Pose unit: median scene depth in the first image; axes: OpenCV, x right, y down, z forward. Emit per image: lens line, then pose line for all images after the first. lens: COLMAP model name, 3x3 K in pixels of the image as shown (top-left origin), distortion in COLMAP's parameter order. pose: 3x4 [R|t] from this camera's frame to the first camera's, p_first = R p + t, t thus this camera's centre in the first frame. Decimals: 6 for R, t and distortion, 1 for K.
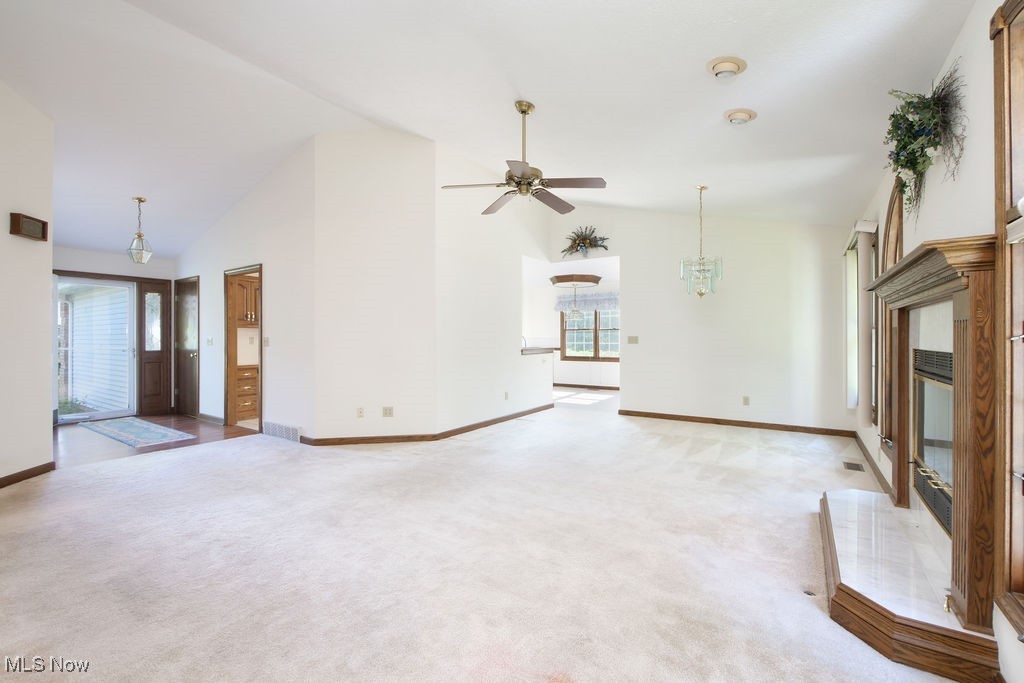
lens RADIAL K [[436.1, 0, 511.6], [0, 436.1, 337.5], [0, 0, 1]] dist [-0.003349, -0.000469]
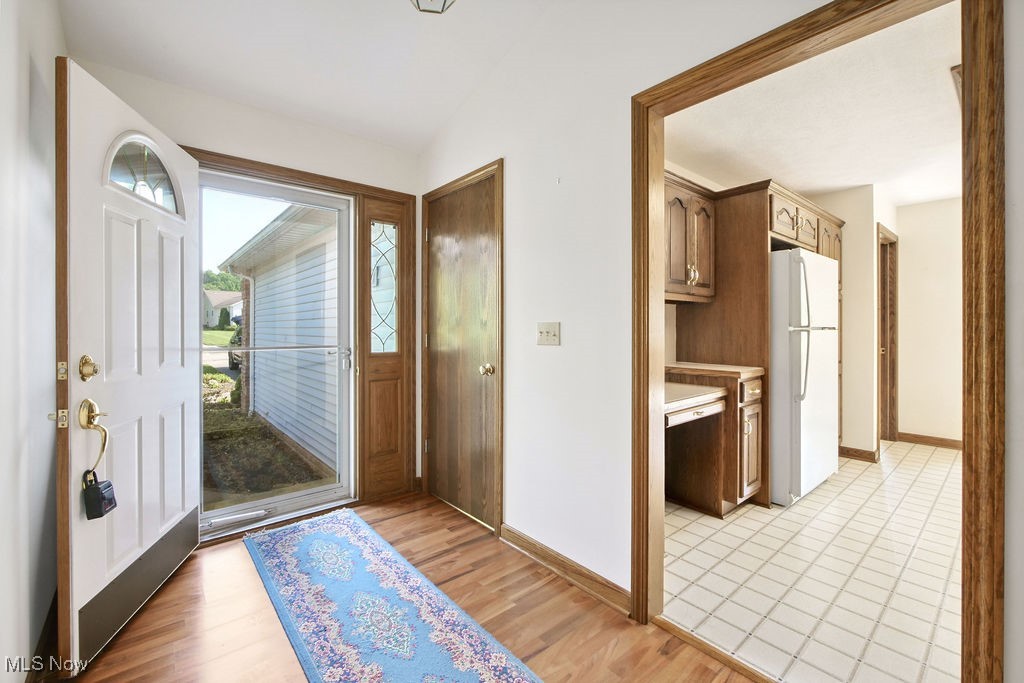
lens RADIAL K [[434.4, 0, 509.4], [0, 434.4, 328.4], [0, 0, 1]] dist [-0.002124, -0.000647]
pose [[0.960811, 0.000209, -0.277205, -0.573090], [-0.000109, 1.000000, 0.000377, 0.004759], [0.277205, -0.000332, 0.960811, 0.603918]]
